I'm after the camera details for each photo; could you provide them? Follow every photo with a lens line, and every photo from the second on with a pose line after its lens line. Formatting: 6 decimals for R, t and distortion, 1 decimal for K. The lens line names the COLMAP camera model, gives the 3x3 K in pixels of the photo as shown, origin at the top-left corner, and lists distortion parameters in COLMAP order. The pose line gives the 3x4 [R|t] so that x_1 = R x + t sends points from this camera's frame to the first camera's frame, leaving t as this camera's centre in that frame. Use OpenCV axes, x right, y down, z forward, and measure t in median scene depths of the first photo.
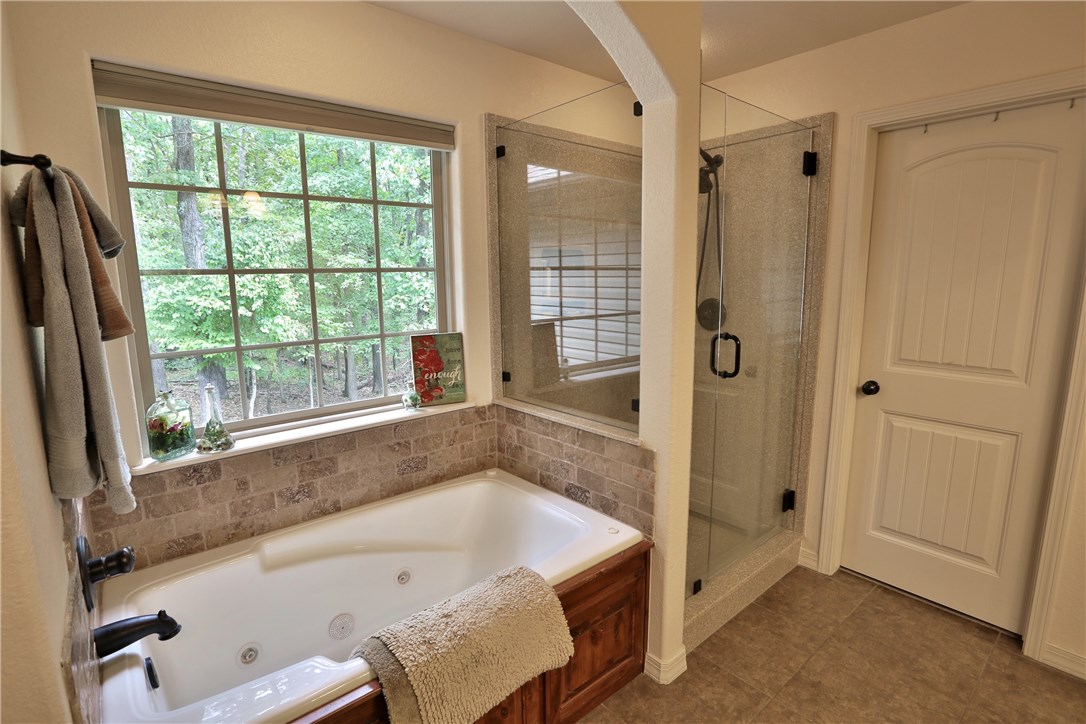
lens RADIAL K [[533.2, 0, 547.8], [0, 533.2, 362.3], [0, 0, 1]] dist [-0.065162, 0.026983]
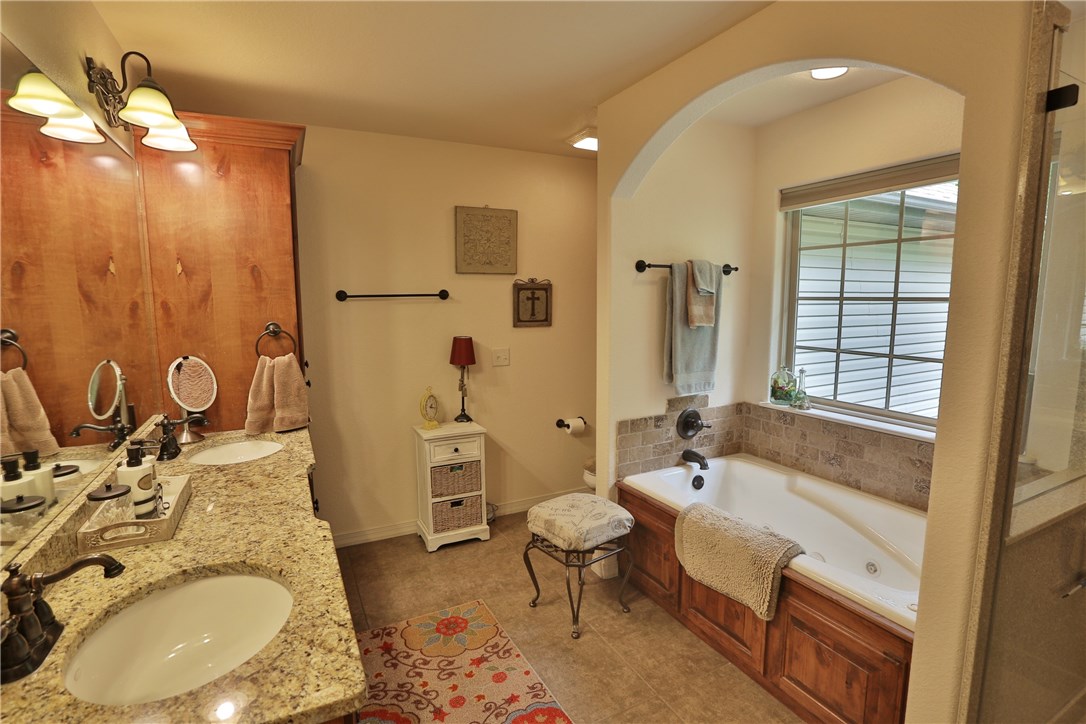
lens RADIAL K [[533.2, 0, 547.8], [0, 533.2, 362.3], [0, 0, 1]] dist [-0.065162, 0.026983]
pose [[-0.243035, 0.126163, -0.961778, 0.819909], [-0.158513, 0.973012, 0.167692, -0.090598], [0.956978, 0.193210, -0.216478, 0.431544]]
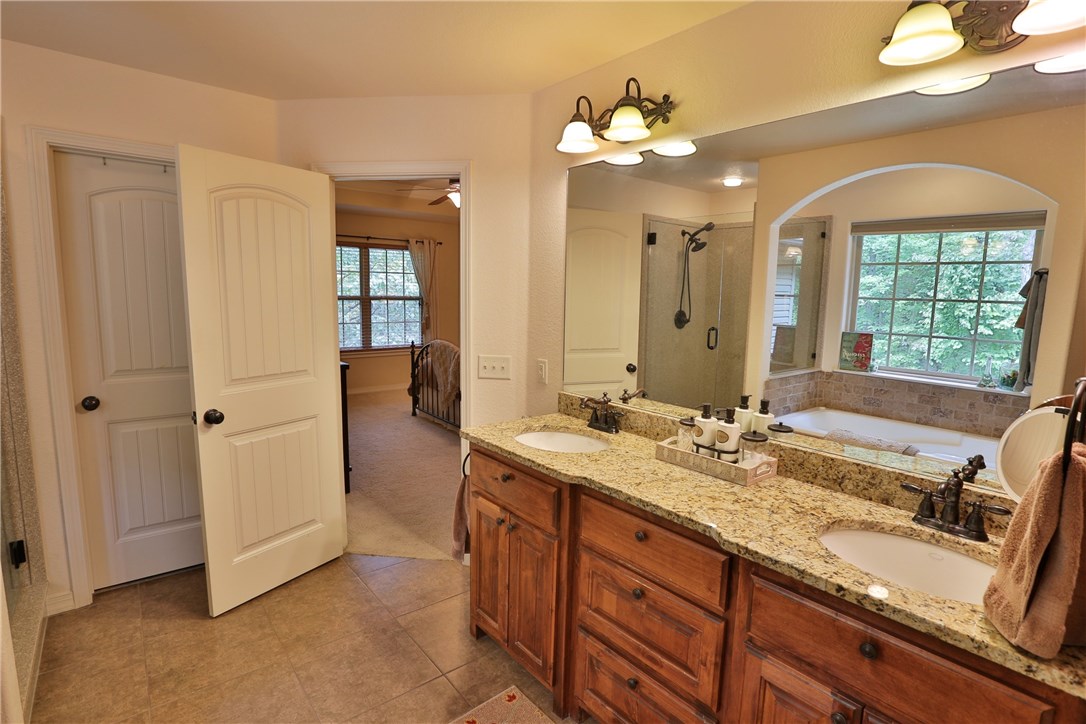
lens RADIAL K [[533.2, 0, 547.8], [0, 533.2, 362.3], [0, 0, 1]] dist [-0.065162, 0.026983]
pose [[0.022934, -0.124327, 0.991976, -0.377909], [0.149461, 0.981513, 0.119560, -0.017779], [-0.988502, 0.145519, 0.041092, 0.073442]]
